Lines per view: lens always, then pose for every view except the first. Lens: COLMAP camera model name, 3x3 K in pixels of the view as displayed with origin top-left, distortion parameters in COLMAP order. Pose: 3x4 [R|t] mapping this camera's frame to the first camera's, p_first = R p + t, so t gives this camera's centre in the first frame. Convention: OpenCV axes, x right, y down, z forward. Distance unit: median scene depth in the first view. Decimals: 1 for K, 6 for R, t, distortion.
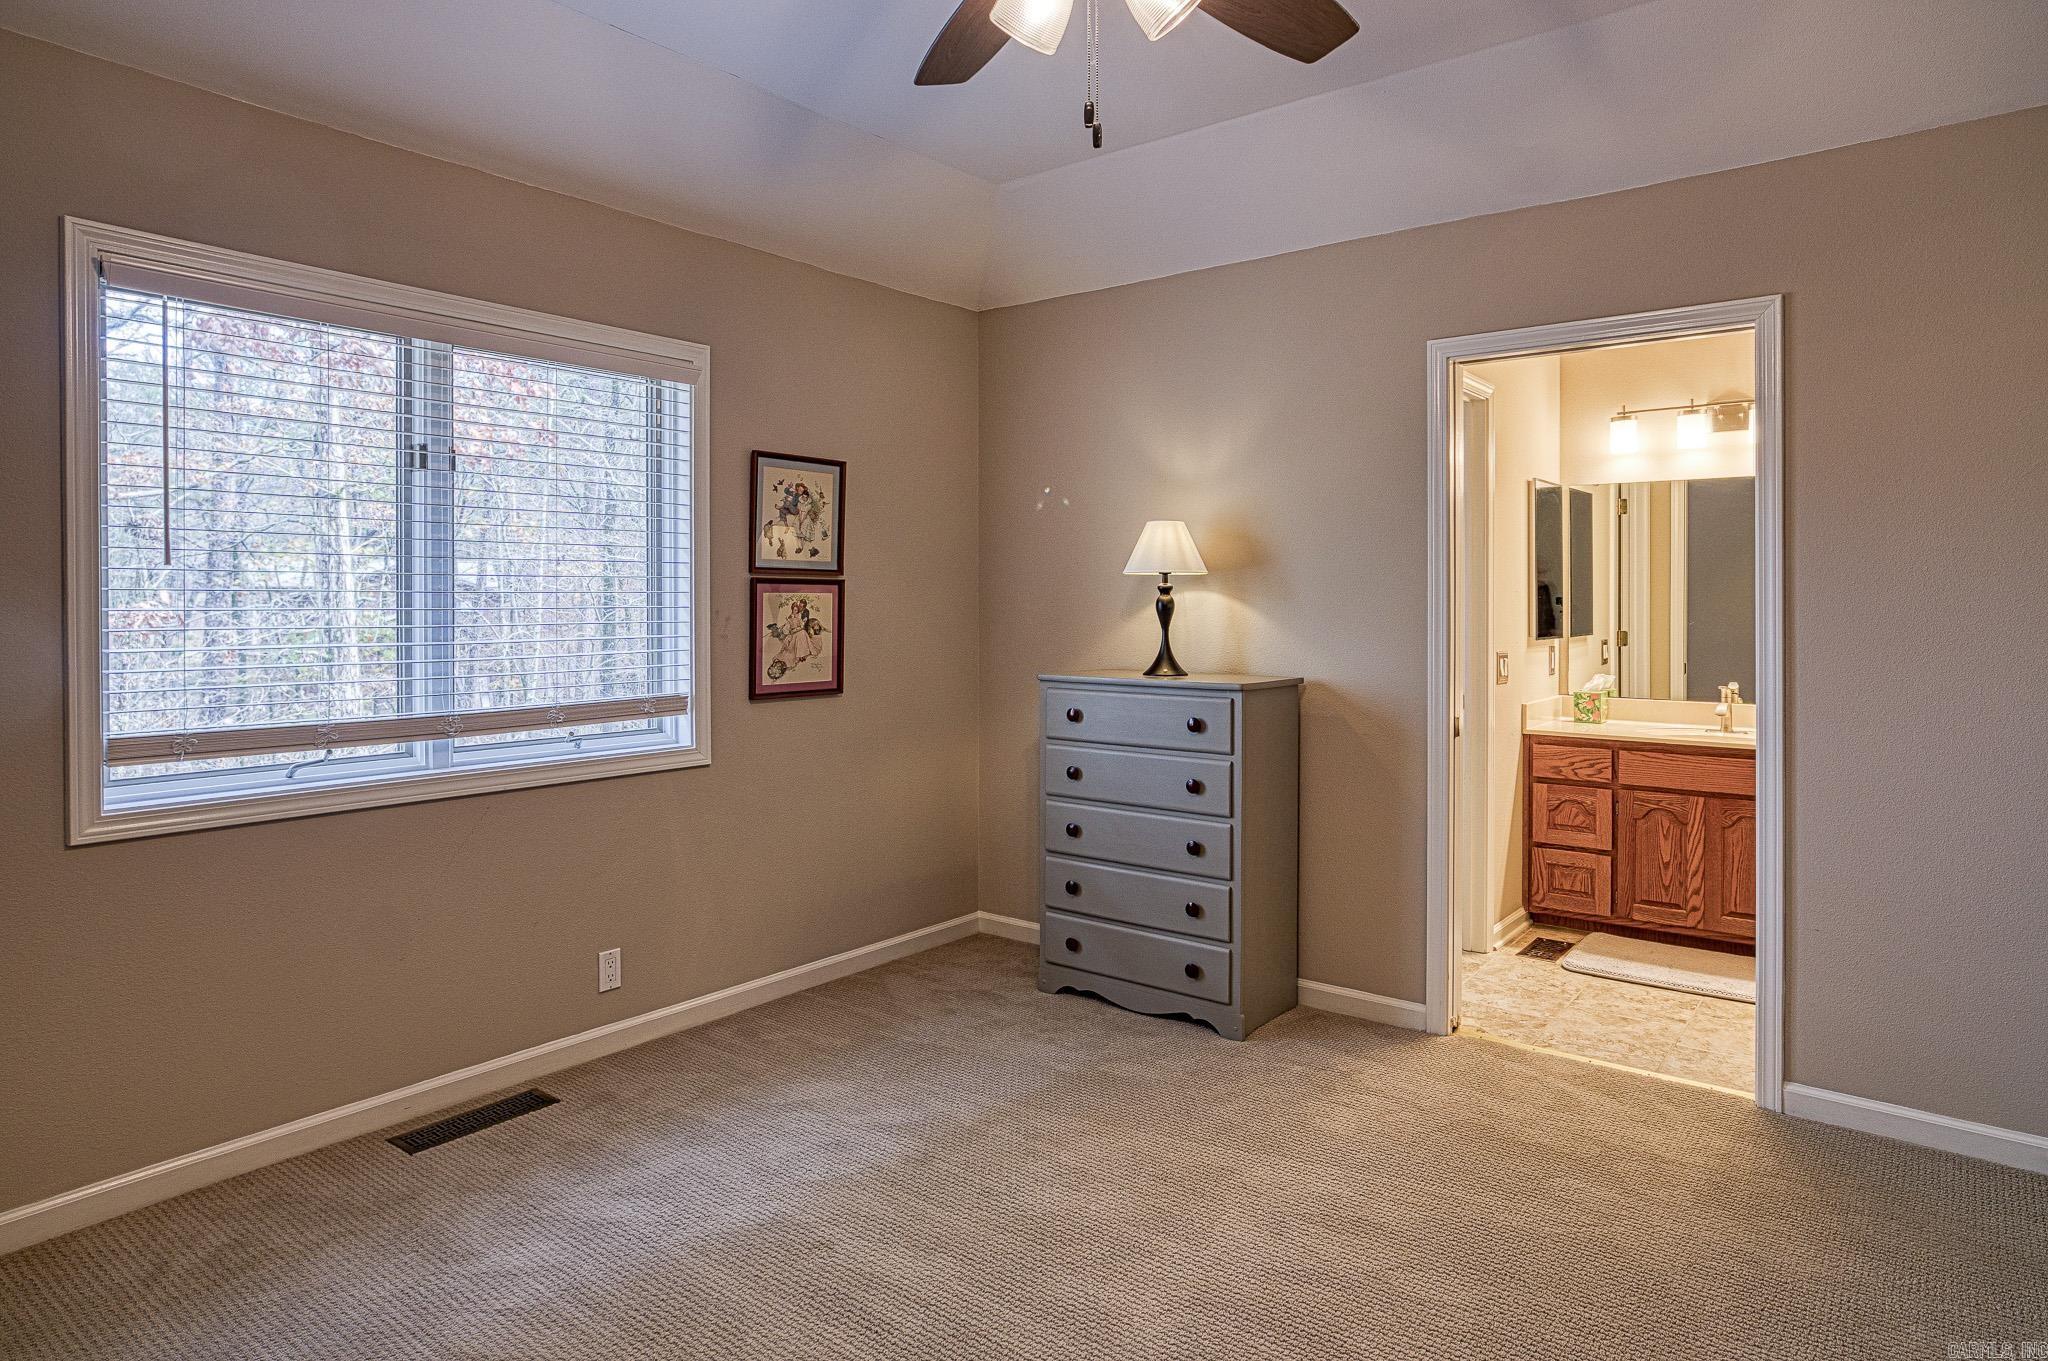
lens RADIAL K [[1187.9, 0, 1051.8], [0, 1187.9, 602.6], [0, 0, 1]] dist [-0.033615, 0.022370]
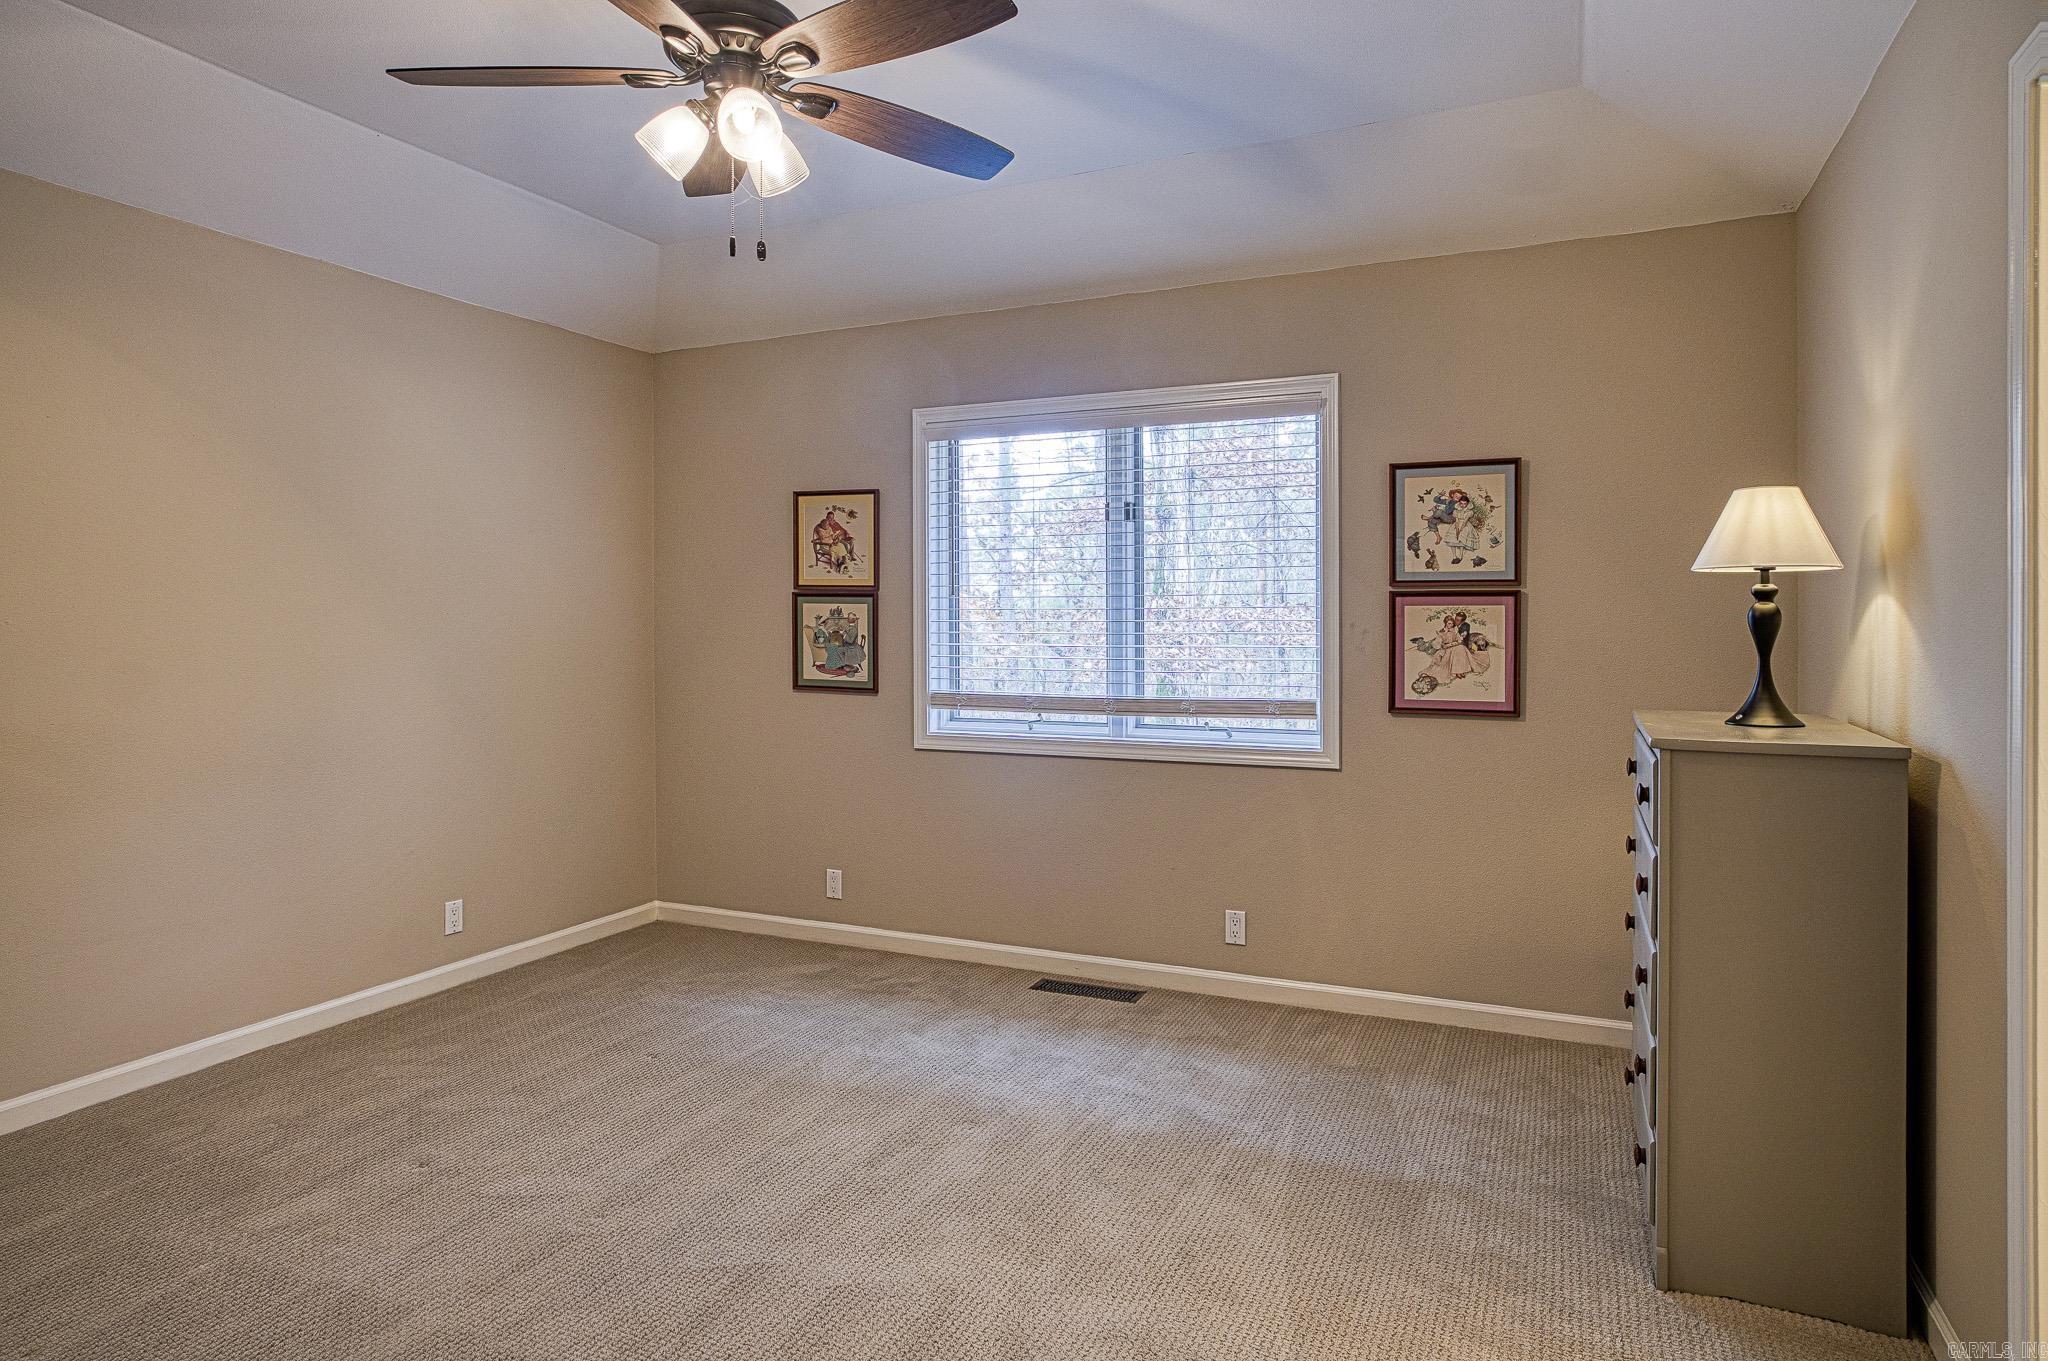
lens RADIAL K [[1187.9, 0, 1051.7], [0, 1187.9, 620.7], [0, 0, 1]] dist [-0.033615, 0.022370]
pose [[0.243834, 0.000165, -0.969817, 0.642077], [-0.004621, 0.999989, -0.000991, 0.006447], [0.969806, 0.004723, 0.243832, 0.470815]]
